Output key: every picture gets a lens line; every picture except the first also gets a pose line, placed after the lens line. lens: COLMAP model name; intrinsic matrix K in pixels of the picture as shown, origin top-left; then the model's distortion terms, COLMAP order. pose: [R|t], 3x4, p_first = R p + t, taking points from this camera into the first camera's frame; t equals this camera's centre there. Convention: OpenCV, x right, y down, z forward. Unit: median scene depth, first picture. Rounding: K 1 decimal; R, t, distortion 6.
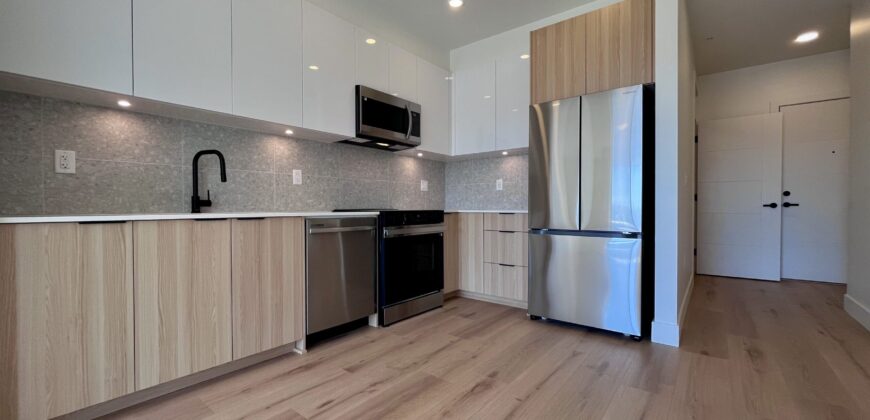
lens RADIAL K [[351.3, 0, 431.6], [0, 351.3, 210.9], [0, 0, 1]] dist [0.002214, 0.000208]
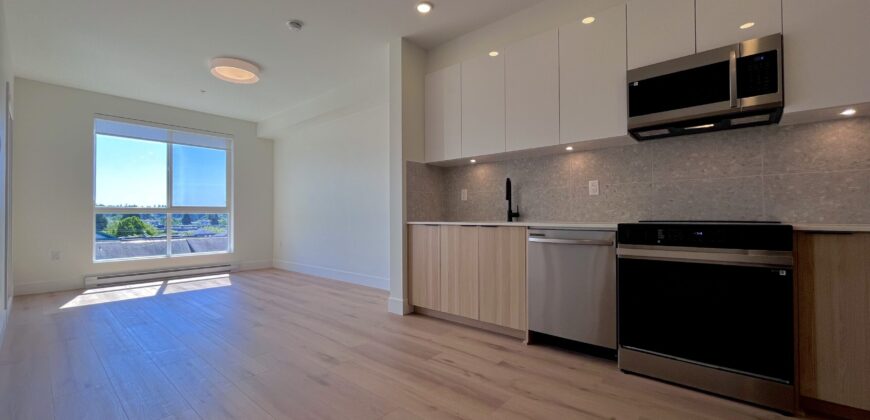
lens RADIAL K [[351.3, 0, 431.6], [0, 351.3, 210.9], [0, 0, 1]] dist [0.002214, 0.000208]
pose [[-0.038420, -0.011988, -0.999190, 0.707110], [-0.008103, 0.999899, -0.011685, -0.016343], [0.999229, 0.007648, -0.038514, 0.636359]]
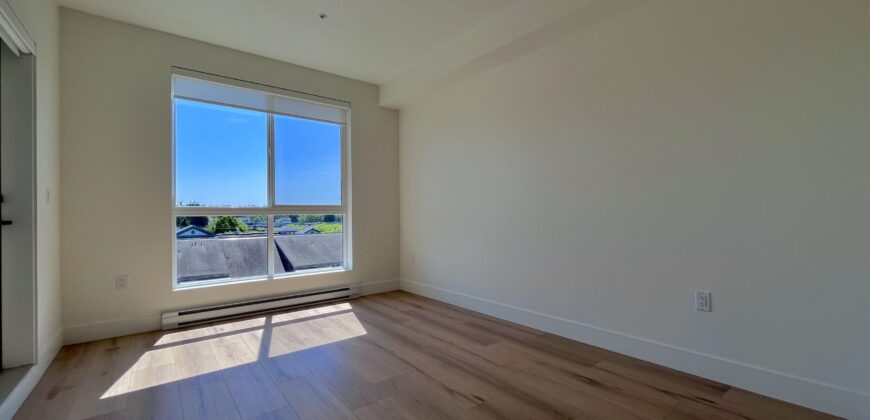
lens RADIAL K [[351.3, 0, 431.6], [0, 351.3, 210.9], [0, 0, 1]] dist [0.002214, 0.000208]
pose [[-0.216113, -0.003607, -0.976362, 0.663880], [-0.002409, 0.999992, -0.003161, -0.017058], [0.976365, 0.001669, -0.216120, 0.597714]]
